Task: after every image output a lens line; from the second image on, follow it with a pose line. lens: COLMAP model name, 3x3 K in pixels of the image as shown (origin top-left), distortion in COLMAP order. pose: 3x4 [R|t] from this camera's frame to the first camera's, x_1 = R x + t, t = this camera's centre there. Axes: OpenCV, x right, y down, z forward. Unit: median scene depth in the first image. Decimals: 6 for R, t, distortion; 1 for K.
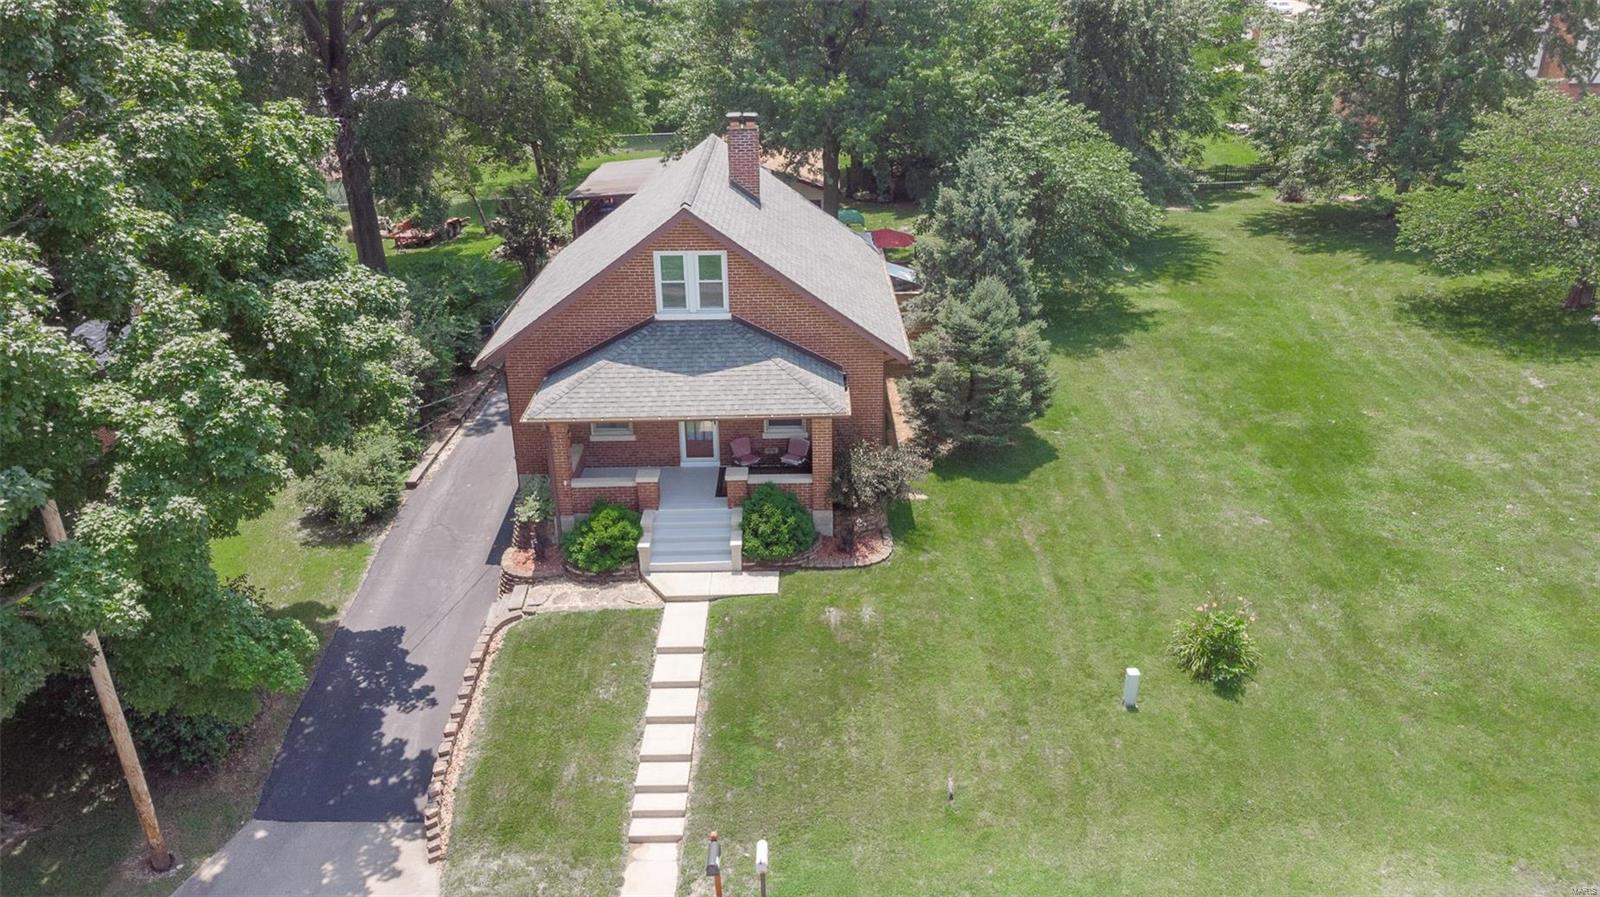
lens RADIAL K [[1169.8, 0, 800.3], [0, 1169.8, 448.6], [0, 0, 1]] dist [0.002599, 0.015196]
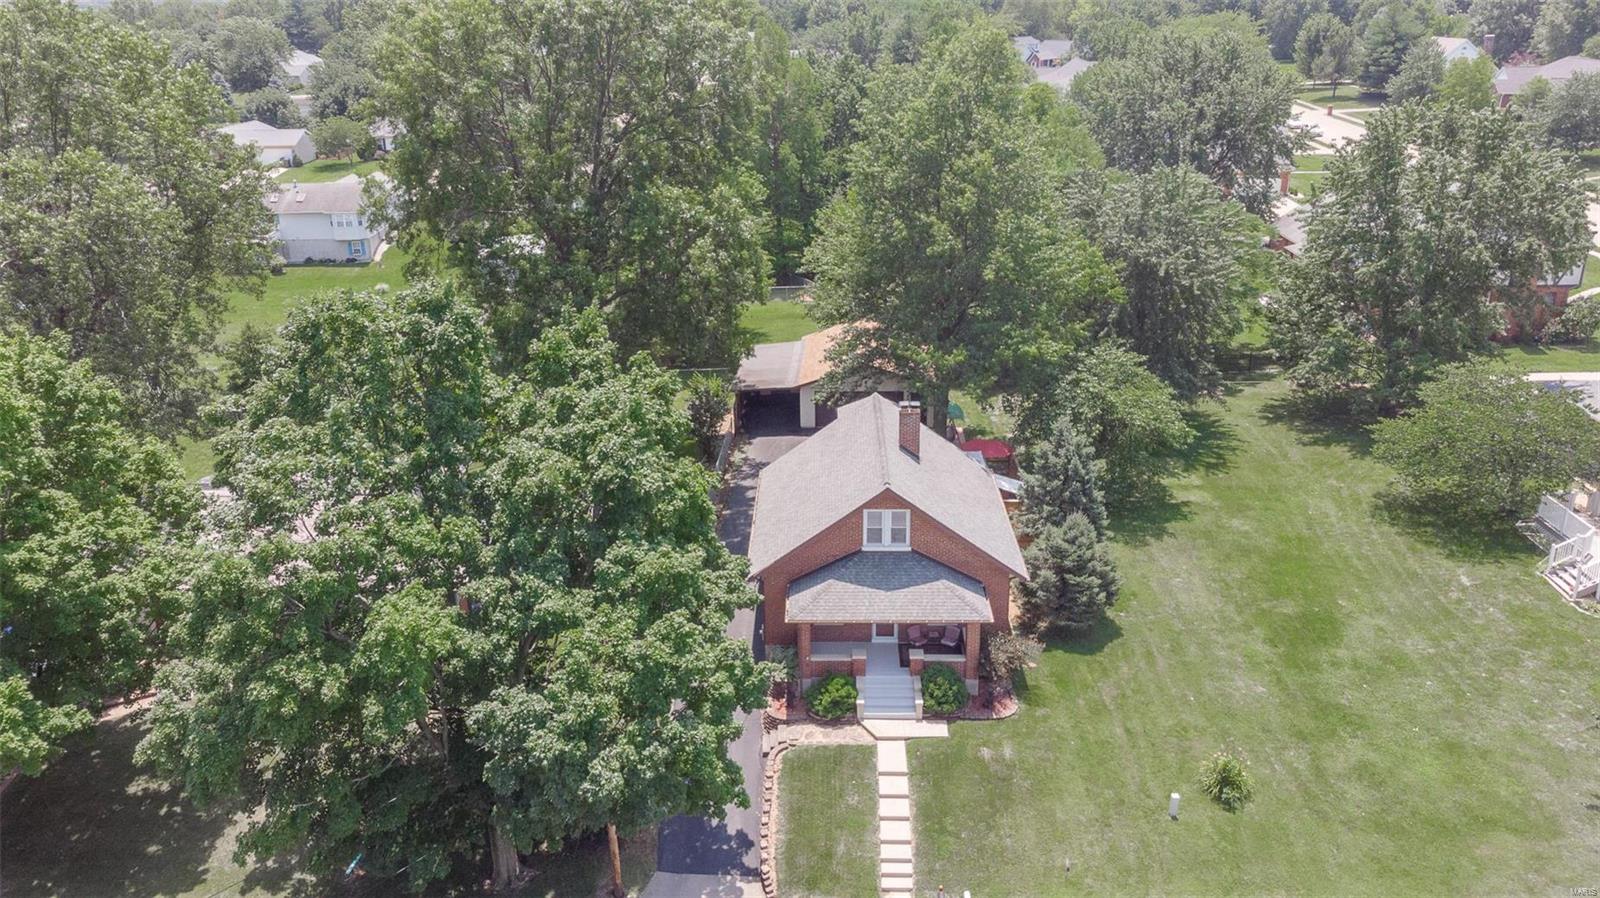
lens RADIAL K [[1169.8, 0, 782.8], [0, 1169.8, 453.9], [0, 0, 1]] dist [0.002599, 0.015196]
pose [[0.998944, 0.011318, -0.044536, -0.166906], [-0.013204, 0.999018, -0.042289, -0.177663], [0.044014, 0.042833, 0.998112, -0.576130]]
